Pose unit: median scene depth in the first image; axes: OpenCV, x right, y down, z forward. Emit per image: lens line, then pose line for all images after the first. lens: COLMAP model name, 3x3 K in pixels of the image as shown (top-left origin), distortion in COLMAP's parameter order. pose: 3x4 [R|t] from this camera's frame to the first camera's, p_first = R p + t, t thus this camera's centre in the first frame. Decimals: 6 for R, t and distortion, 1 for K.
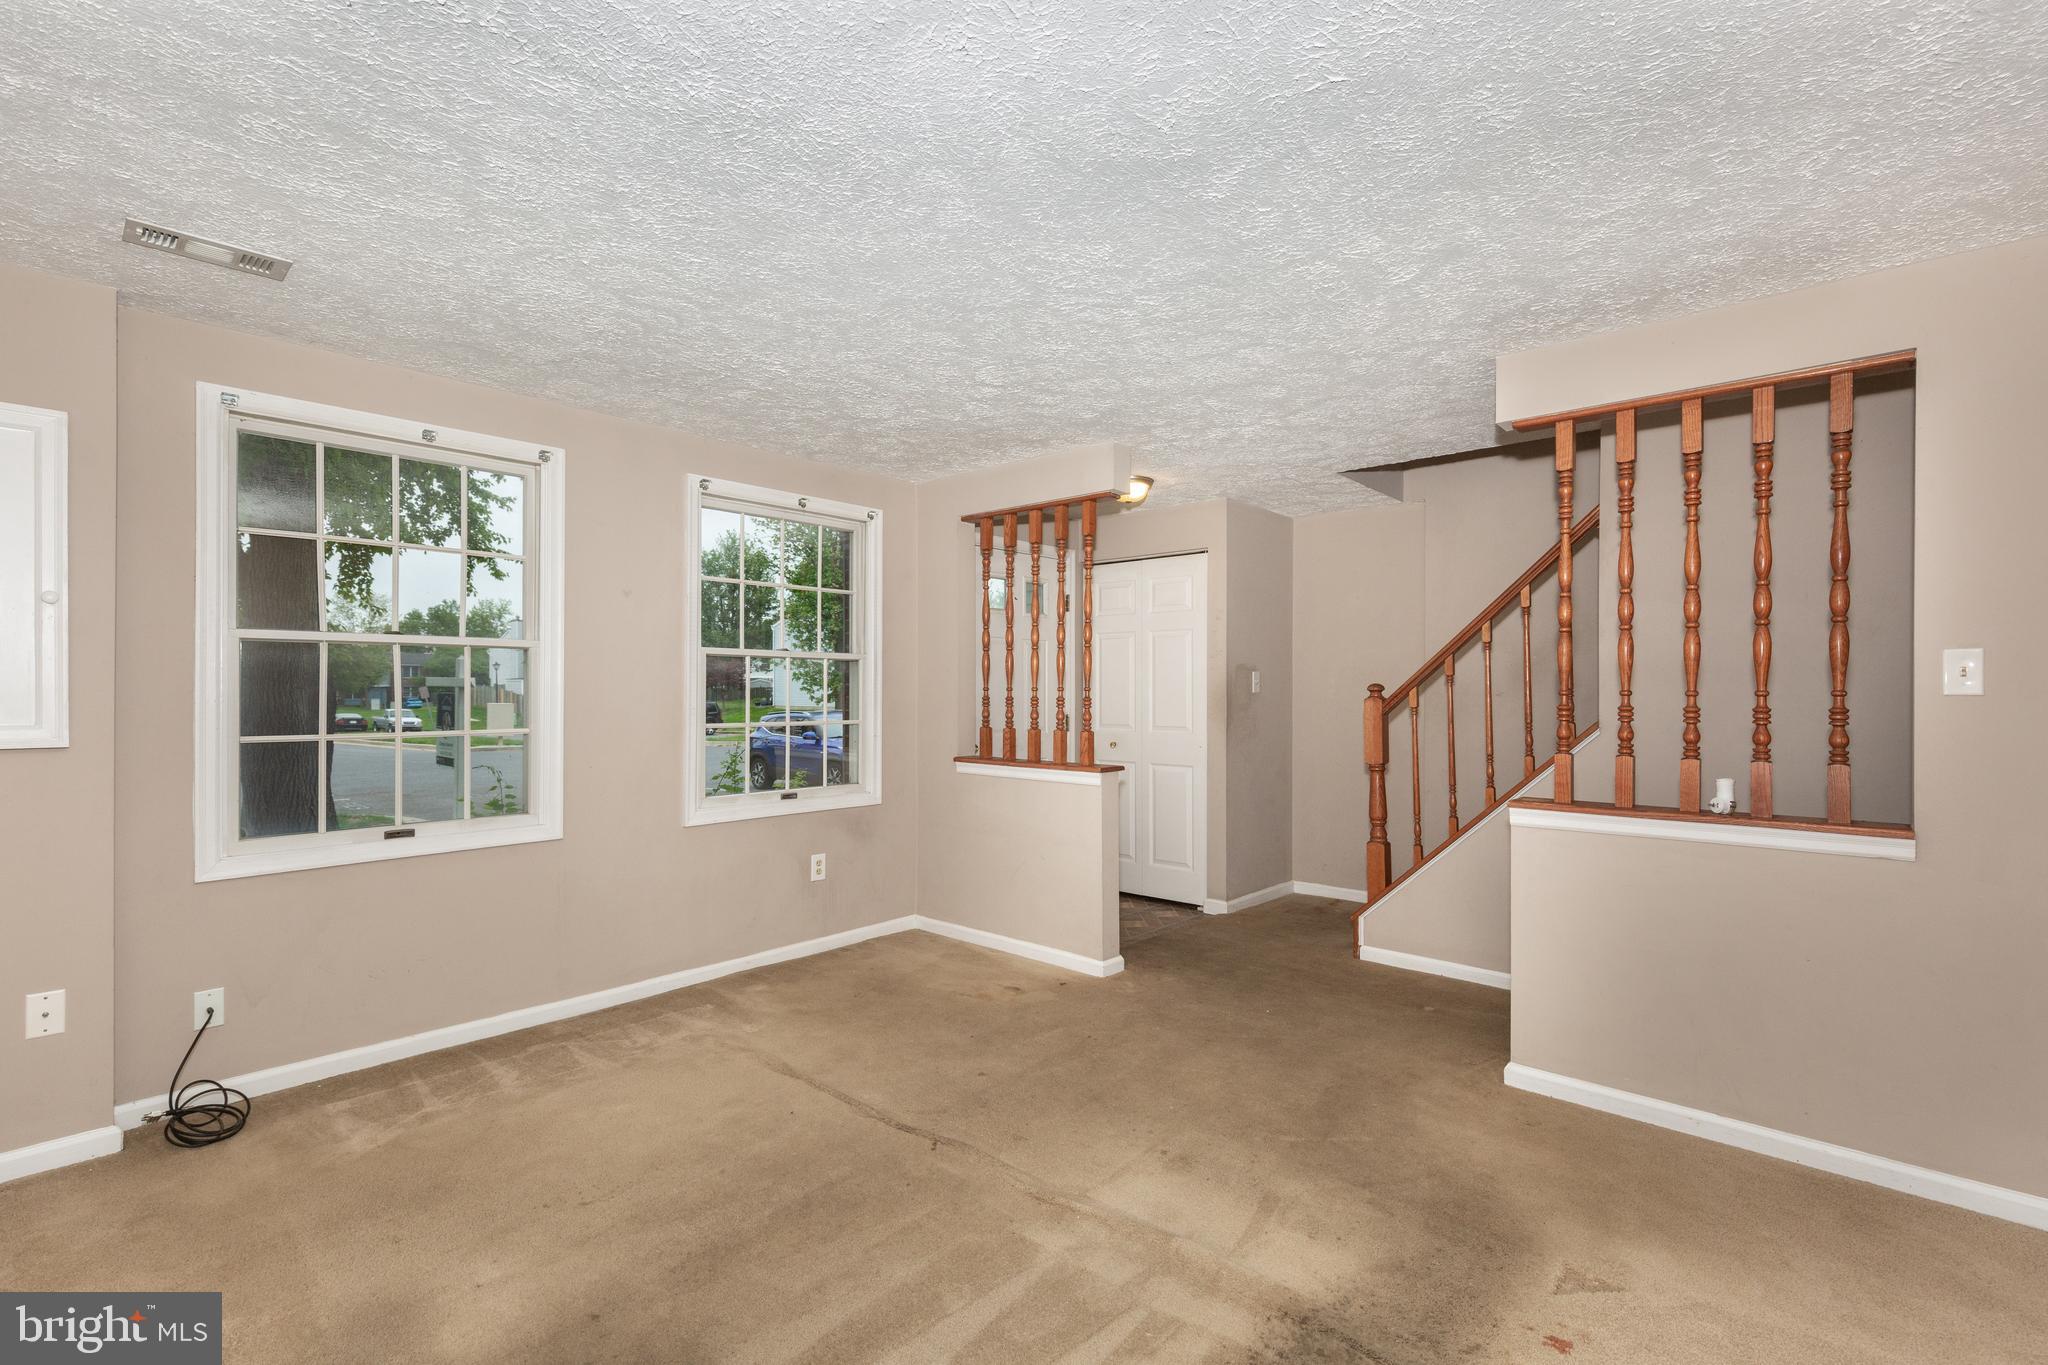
lens RADIAL K [[955.7, 0, 1024.0], [0, 955.7, 682.5], [0, 0, 1]] dist [0.000524, -0.000285]
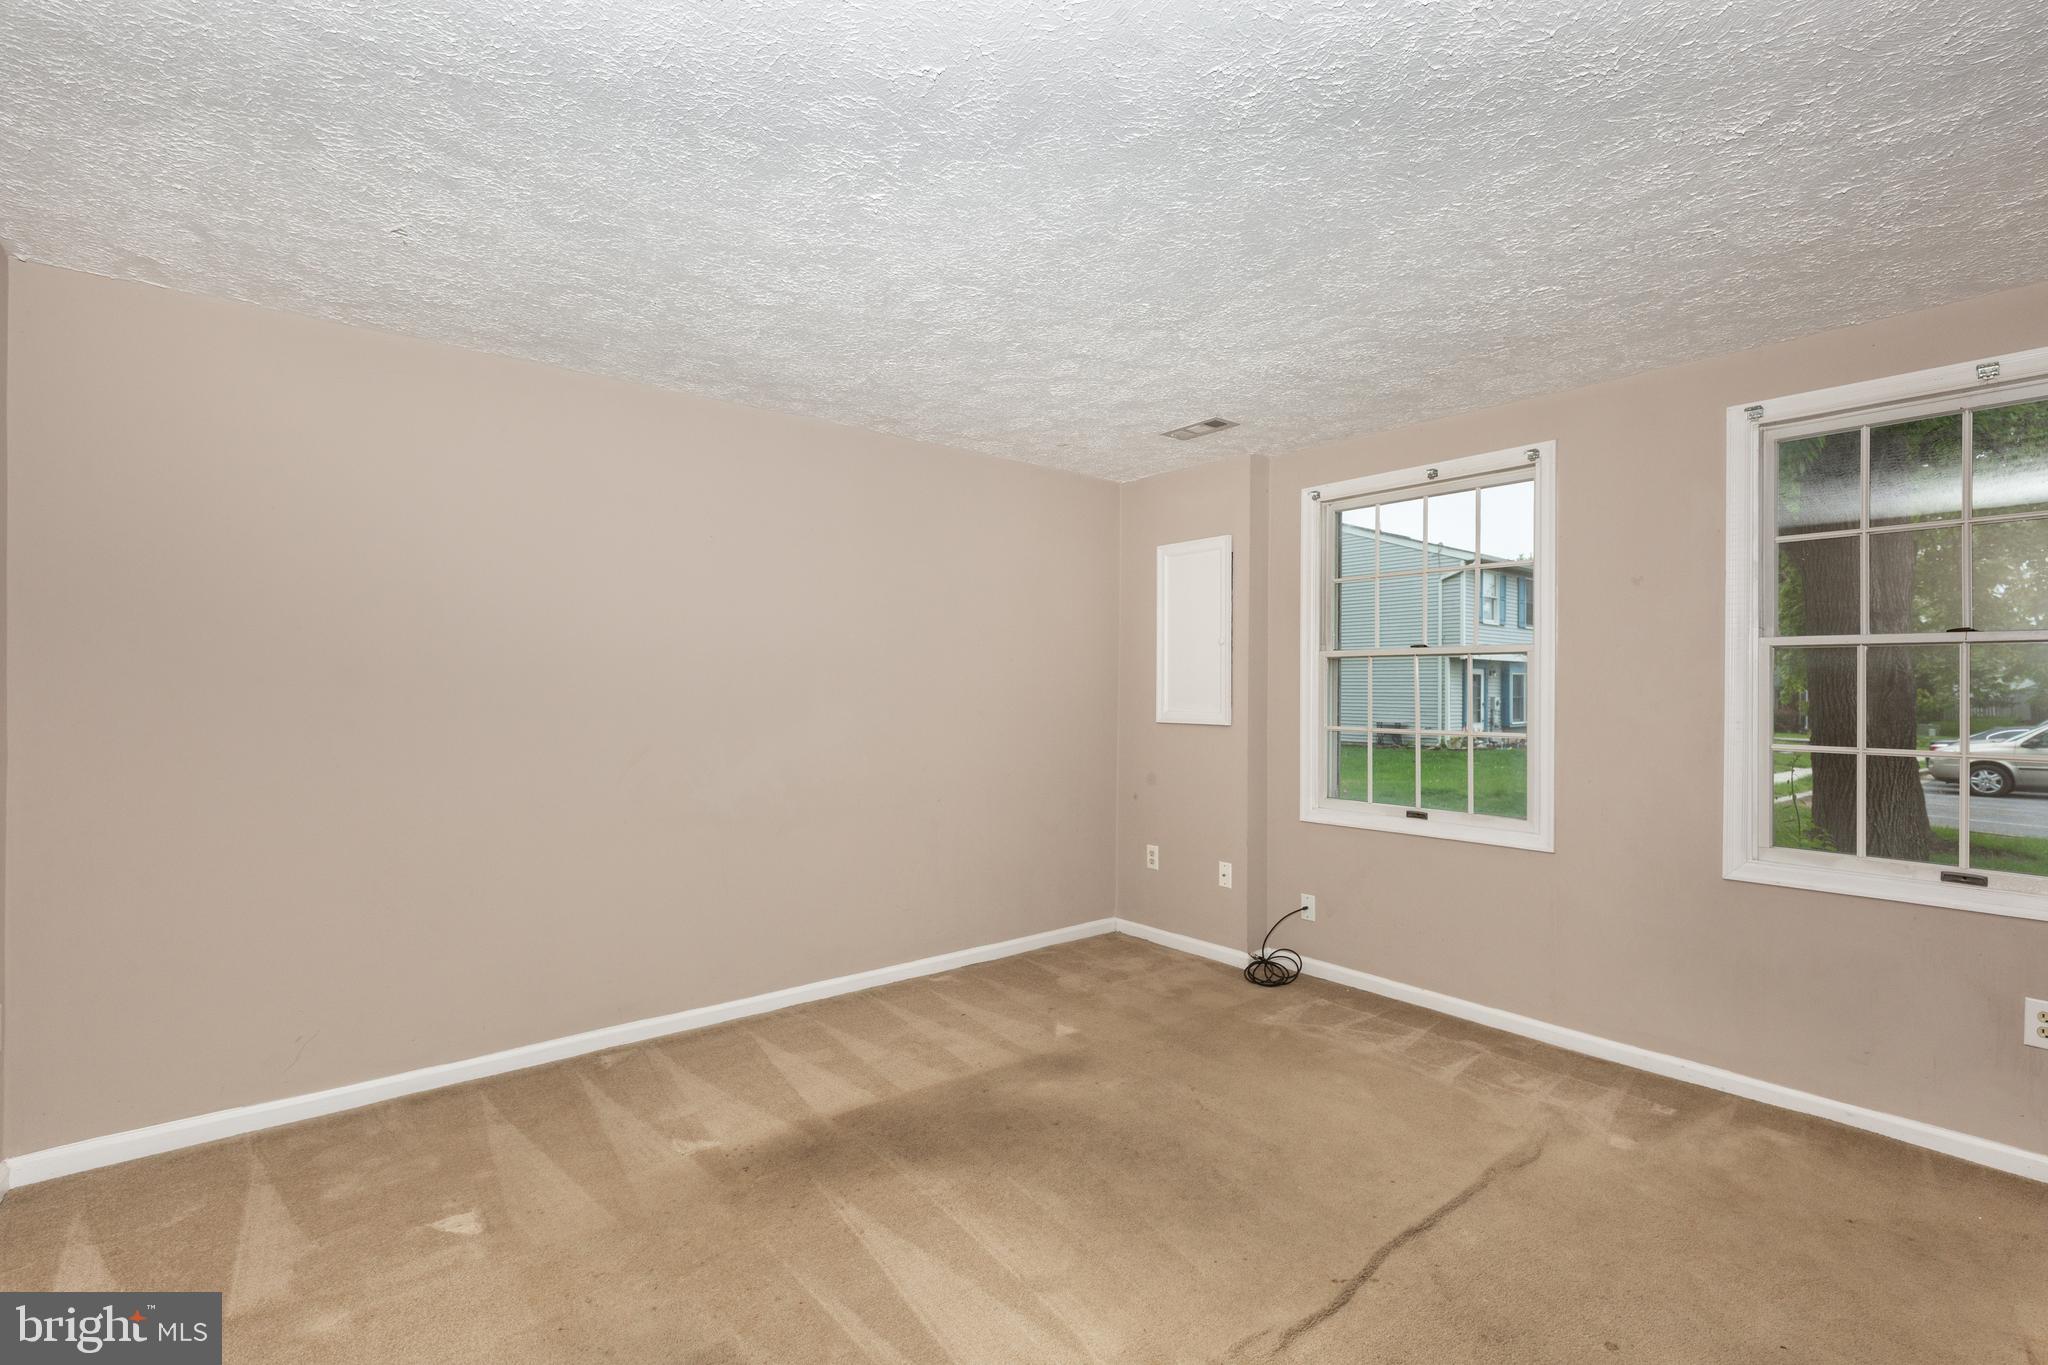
lens RADIAL K [[942.2, 0, 1024.0], [0, 942.2, 682.5], [0, 0, 1]] dist [0.031815, -0.000176]
pose [[-0.180424, -0.010864, -0.983529, 0.603795], [0.001707, 0.999934, -0.011358, 0.005769], [0.983587, -0.003728, -0.180394, 0.736852]]
